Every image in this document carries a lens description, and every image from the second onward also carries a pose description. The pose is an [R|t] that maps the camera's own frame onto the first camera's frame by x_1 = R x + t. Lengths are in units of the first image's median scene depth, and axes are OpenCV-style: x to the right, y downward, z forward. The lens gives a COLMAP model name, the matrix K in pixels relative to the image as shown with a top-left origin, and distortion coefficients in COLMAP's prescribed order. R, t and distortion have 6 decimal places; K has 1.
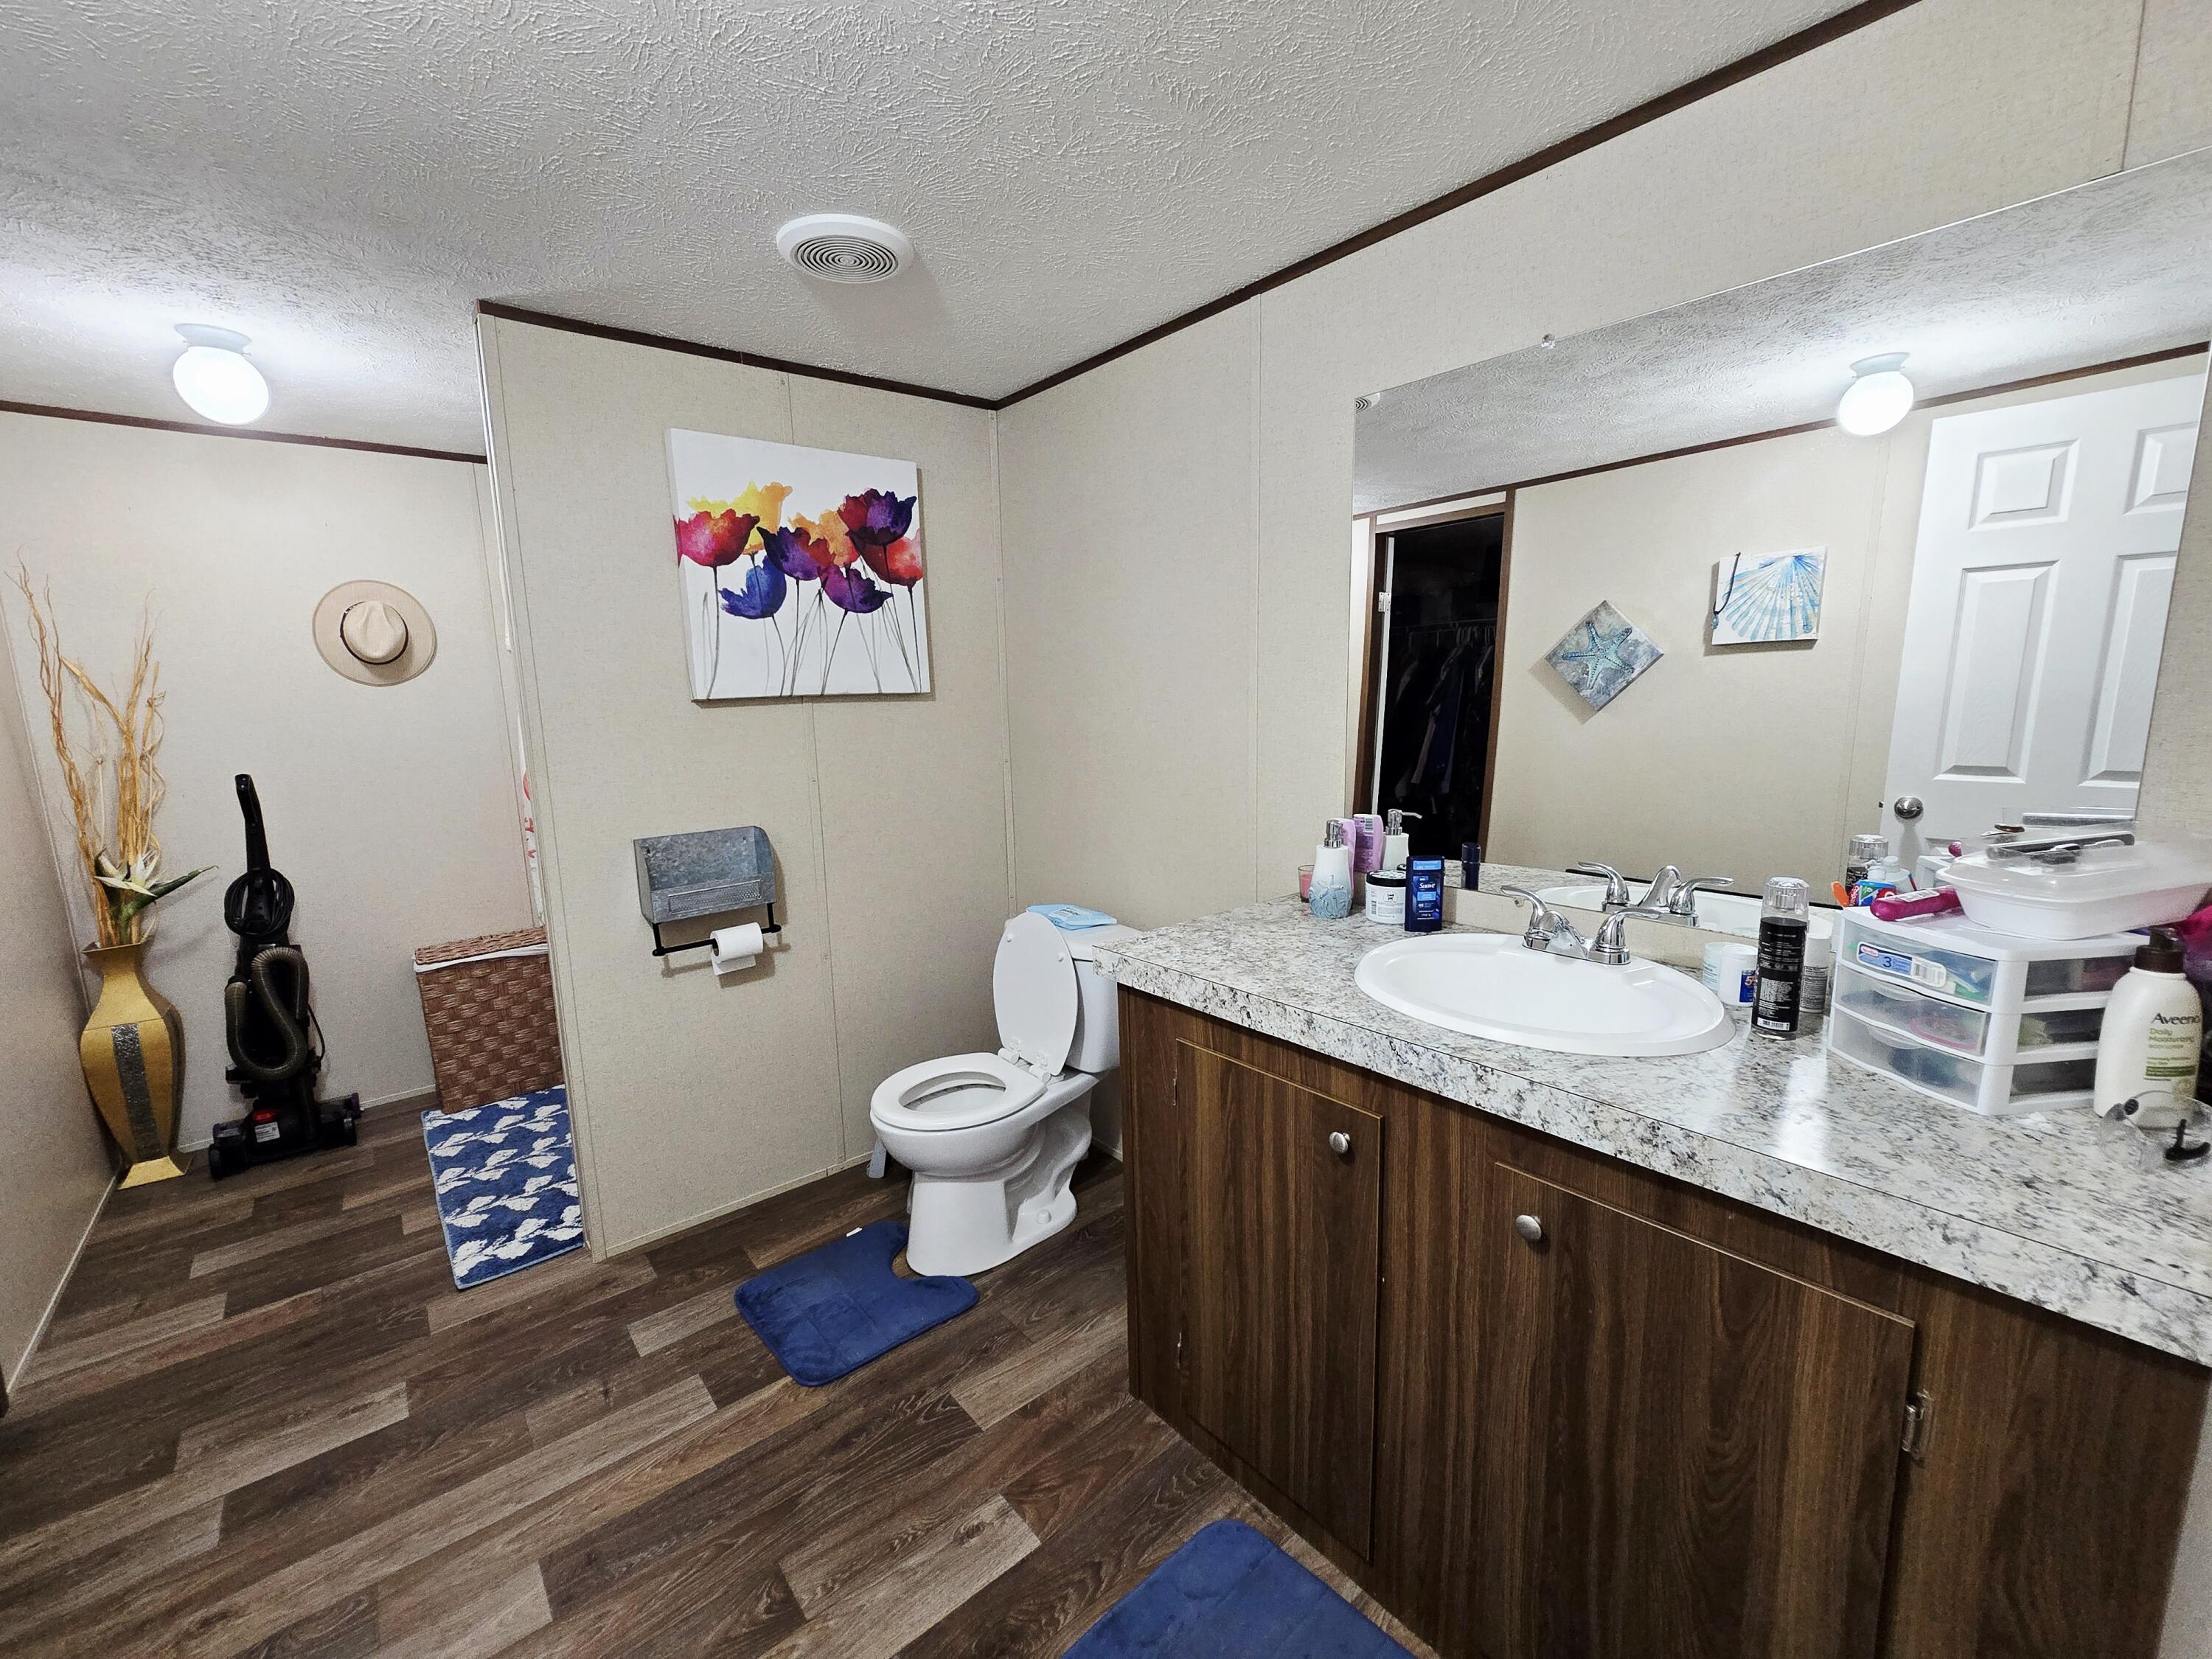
lens RADIAL K [[904.1, 0, 1100.5], [0, 904.1, 839.3], [0, 0, 1]] dist [-0.006287, 0.002623]
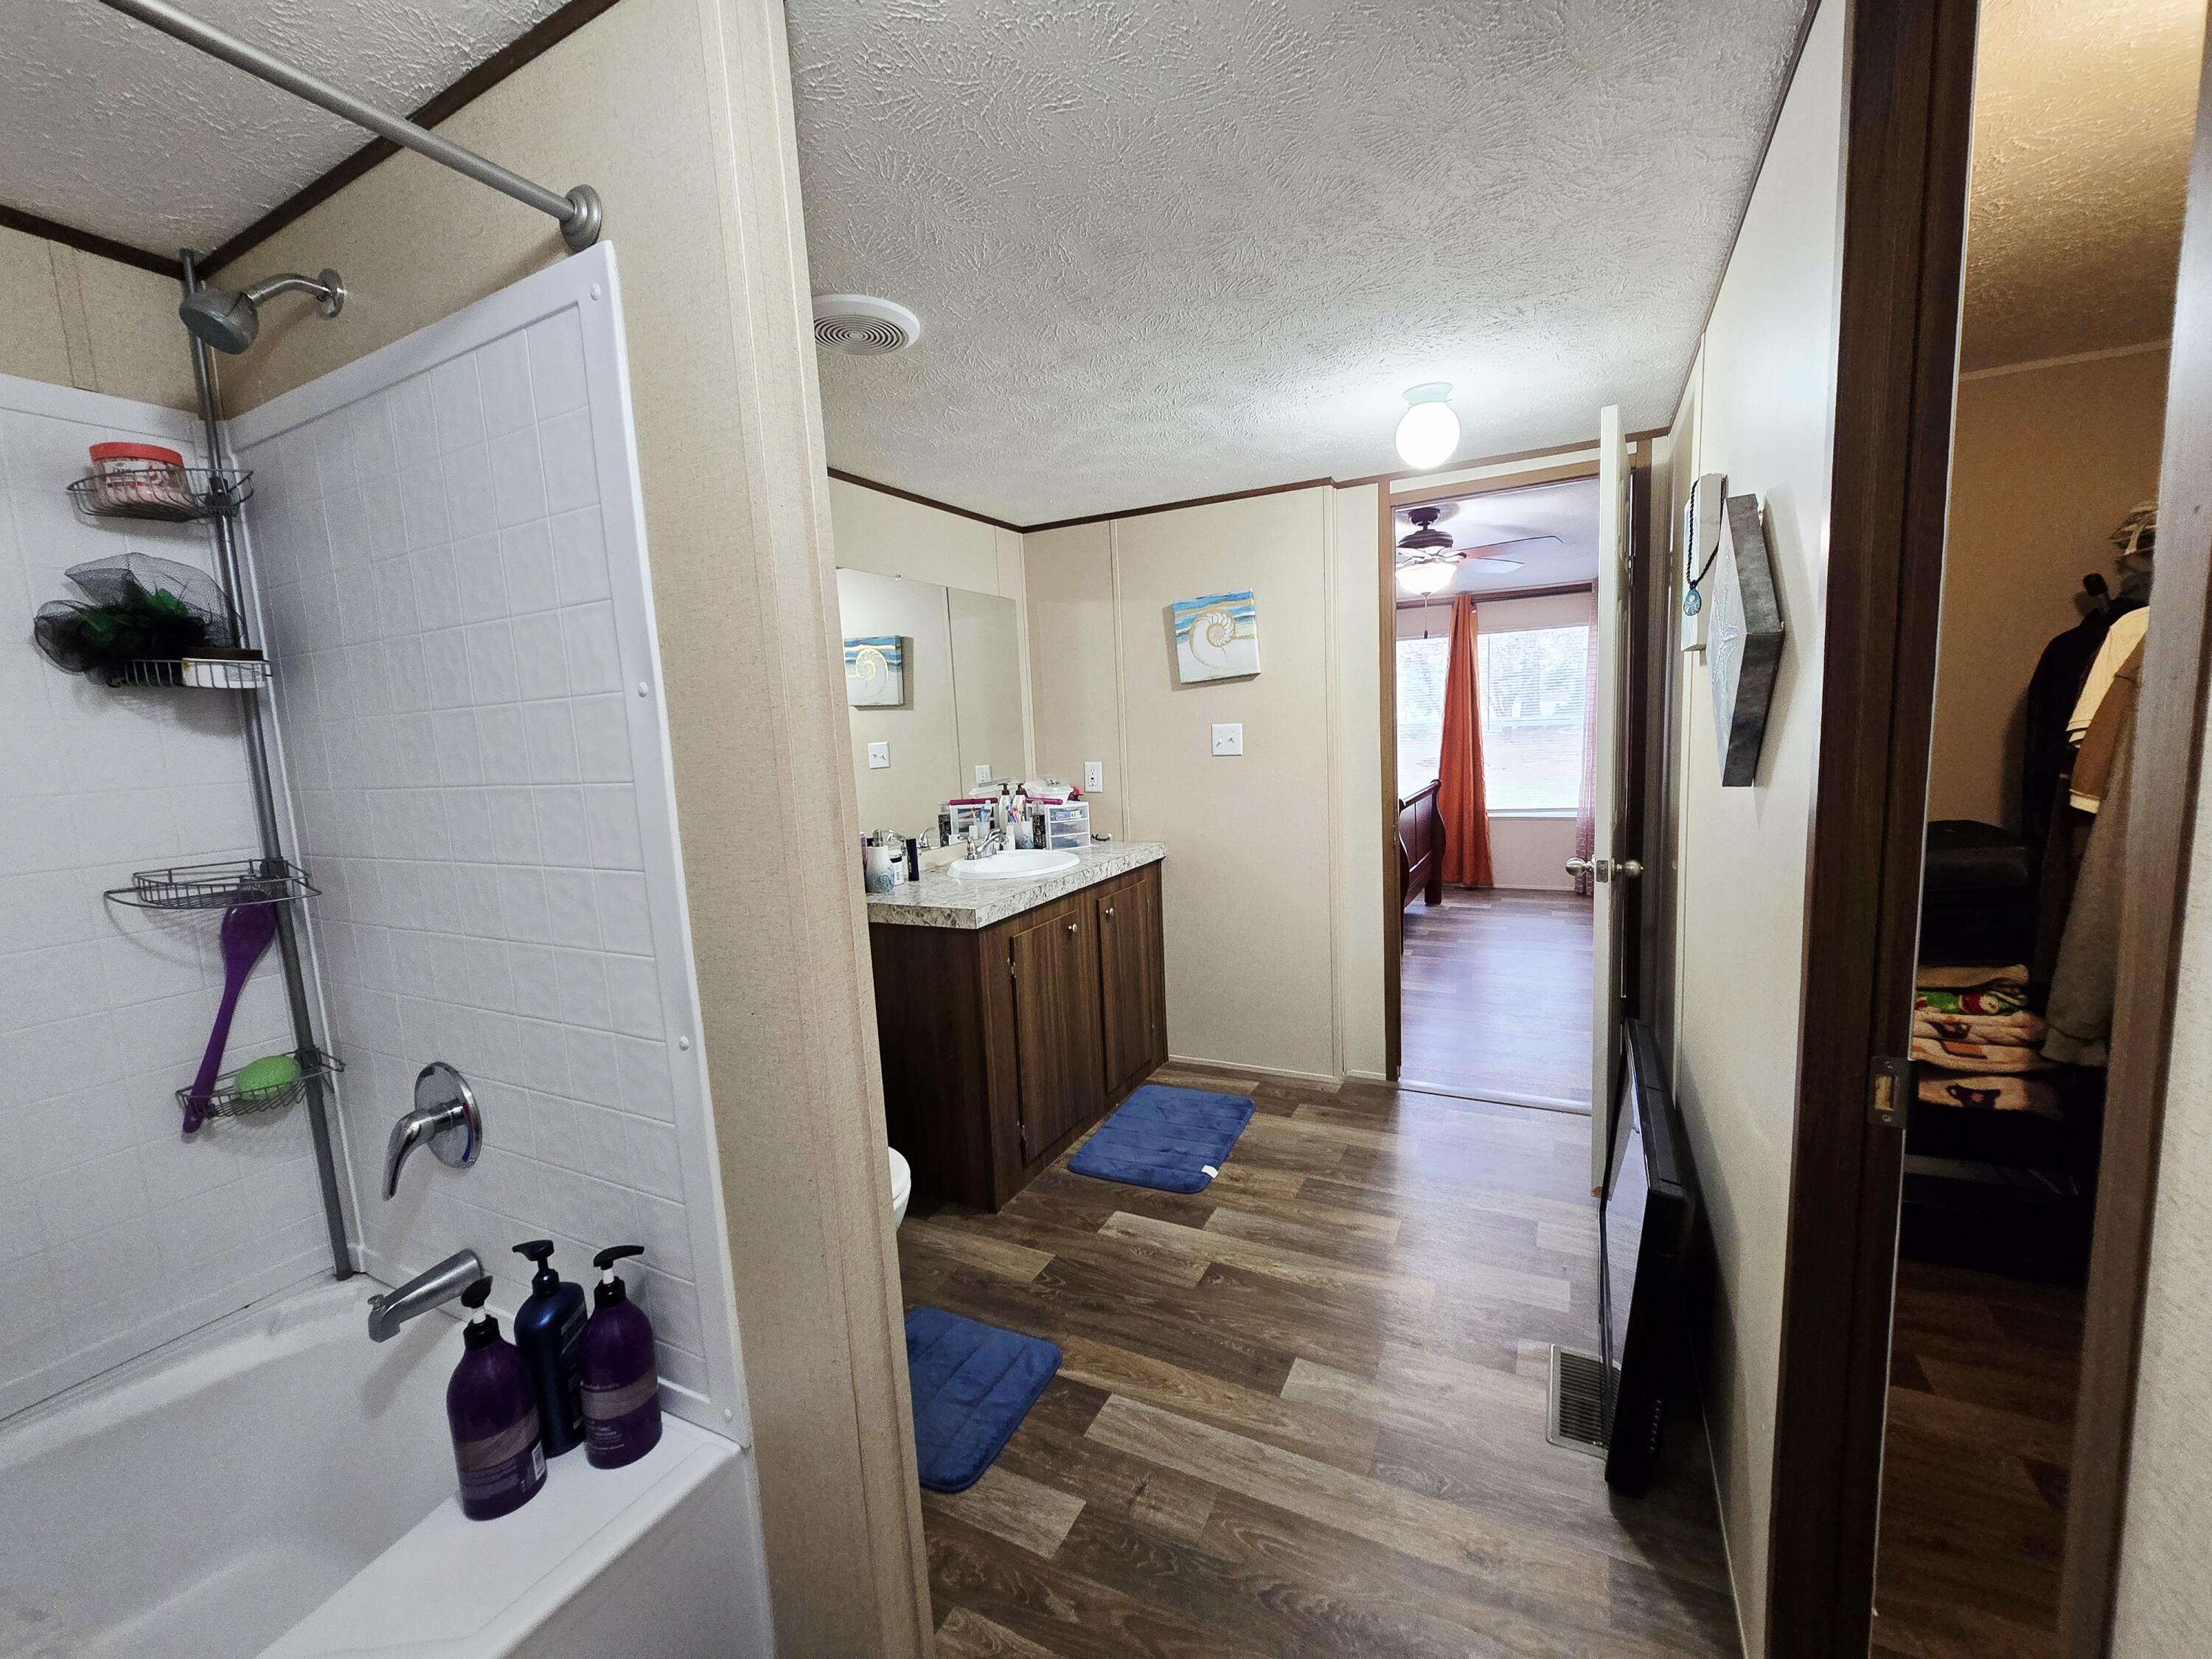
lens RADIAL K [[904.1, 0, 1102.5], [0, 904.1, 834.9], [0, 0, 1]] dist [-0.006287, 0.002623]
pose [[-0.381620, -0.068996, 0.921741, -1.634863], [0.213992, 0.963523, 0.160721, -0.221581], [-0.899207, 0.258580, -0.352934, 1.456063]]
